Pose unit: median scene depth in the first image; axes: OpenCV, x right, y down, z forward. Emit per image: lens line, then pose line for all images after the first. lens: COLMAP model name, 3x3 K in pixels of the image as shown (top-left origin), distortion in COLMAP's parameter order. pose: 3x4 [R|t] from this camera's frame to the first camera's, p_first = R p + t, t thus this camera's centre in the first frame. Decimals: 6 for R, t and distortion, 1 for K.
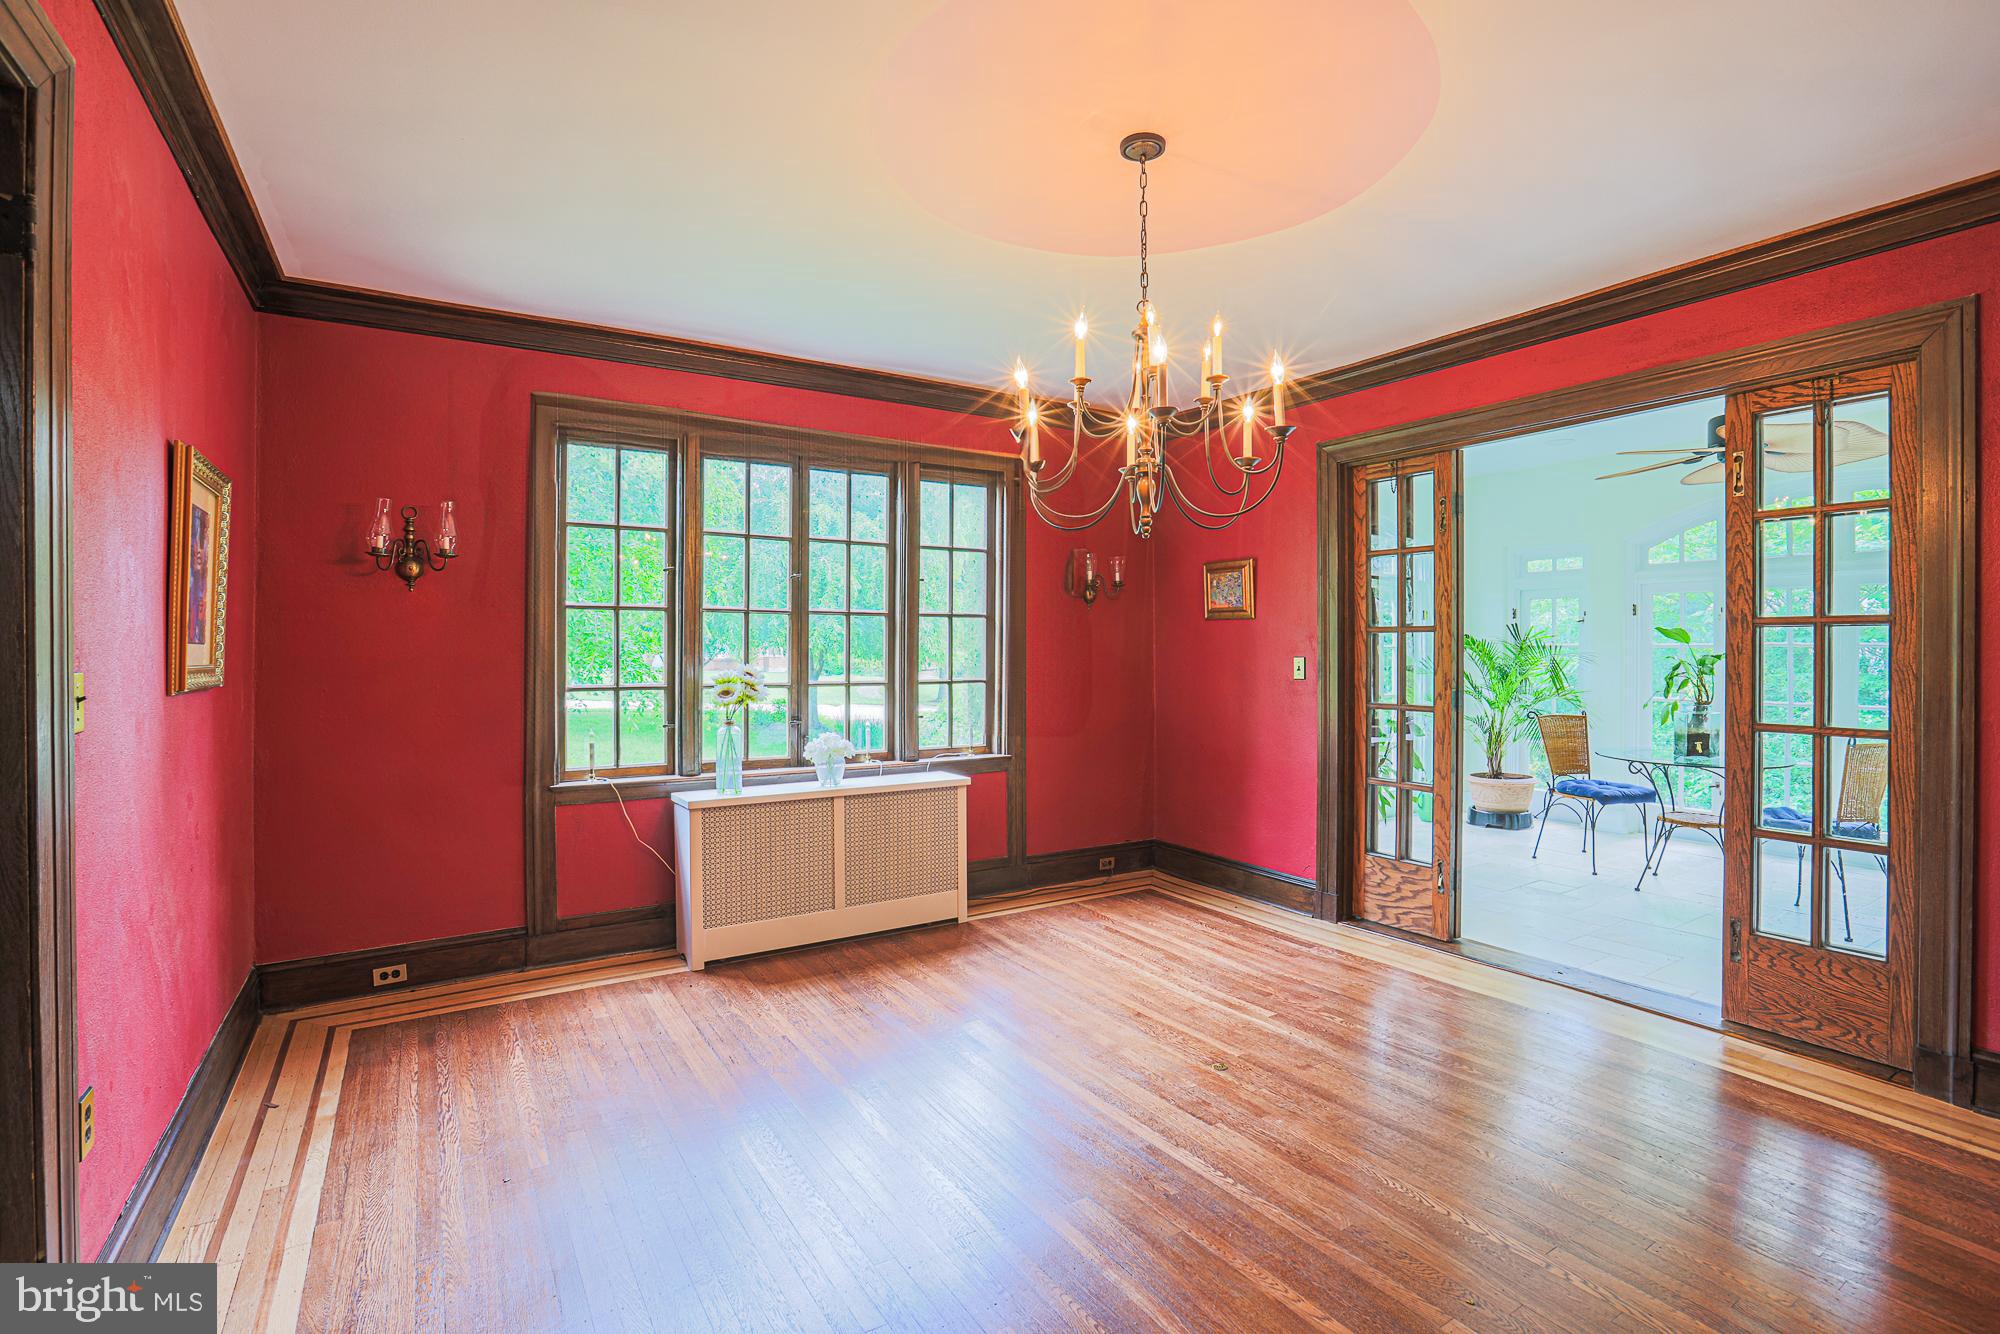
lens RADIAL K [[919.1, 0, 1000.0], [0, 919.1, 667.0], [0, 0, 1]] dist [-0.000594, 0.000011]
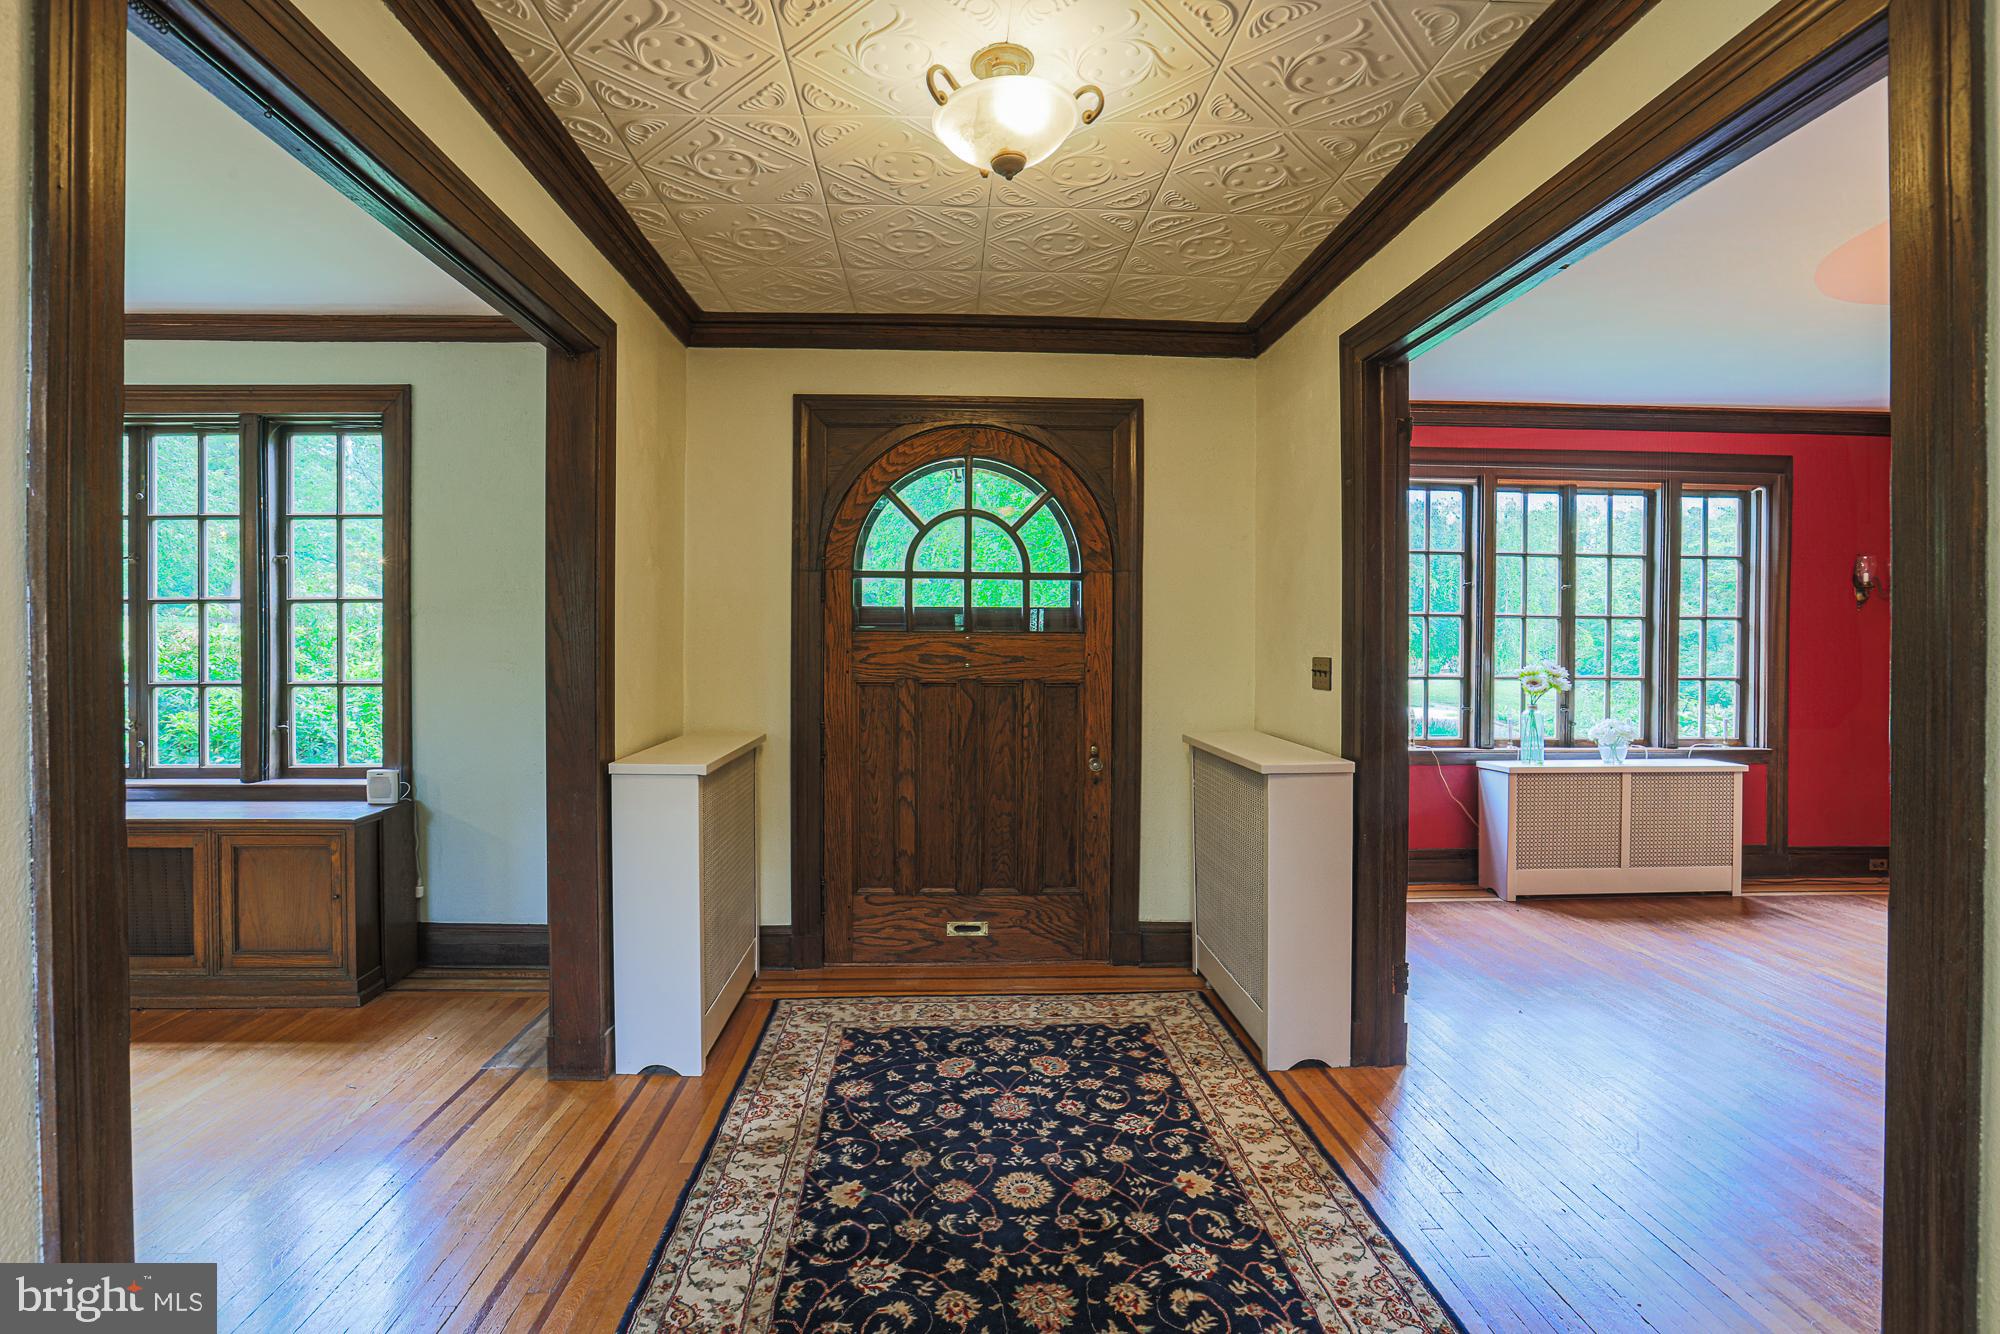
lens RADIAL K [[919.1, 0, 1000.0], [0, 919.1, 667.0], [0, 0, 1]] dist [-0.000594, 0.000011]
pose [[0.889146, 0.007515, -0.457563, -0.322610], [-0.011922, 0.999906, -0.006743, 0.021435], [0.457469, 0.011451, 0.889152, -0.381159]]
